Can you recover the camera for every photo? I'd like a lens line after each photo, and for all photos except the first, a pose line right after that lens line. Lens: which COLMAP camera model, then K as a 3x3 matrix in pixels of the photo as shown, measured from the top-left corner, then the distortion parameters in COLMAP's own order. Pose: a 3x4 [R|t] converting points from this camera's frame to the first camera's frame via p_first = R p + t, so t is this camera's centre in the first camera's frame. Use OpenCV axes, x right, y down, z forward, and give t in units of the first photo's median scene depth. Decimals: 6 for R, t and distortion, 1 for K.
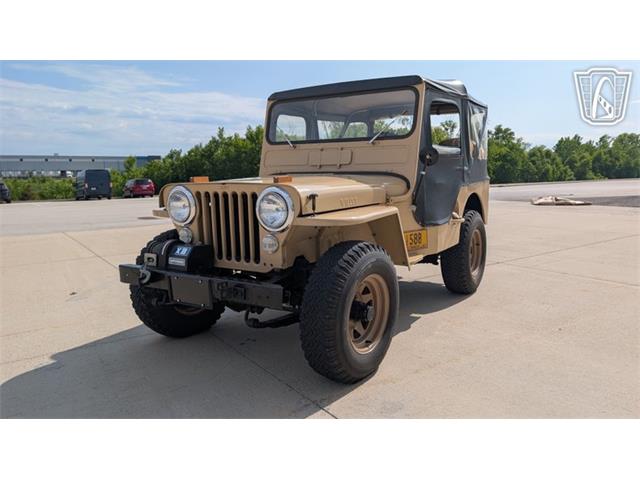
lens RADIAL K [[467.3, 0, 326.8], [0, 467.3, 238.2], [0, 0, 1]] dist [0.012191, -0.009197]
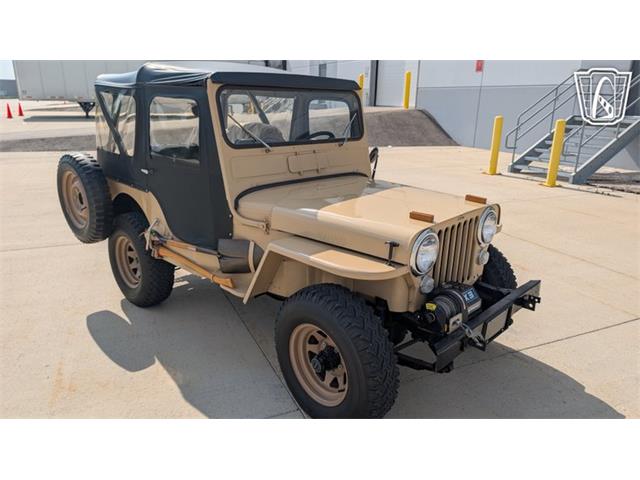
lens RADIAL K [[467.3, 0, 313.8], [0, 467.3, 245.9], [0, 0, 1]] dist [0.012191, -0.009197]
pose [[0.202744, -0.278861, 0.938686, -0.821837], [0.115322, 0.958723, 0.259905, -0.231758], [-0.972417, 0.055557, 0.226534, 0.735935]]
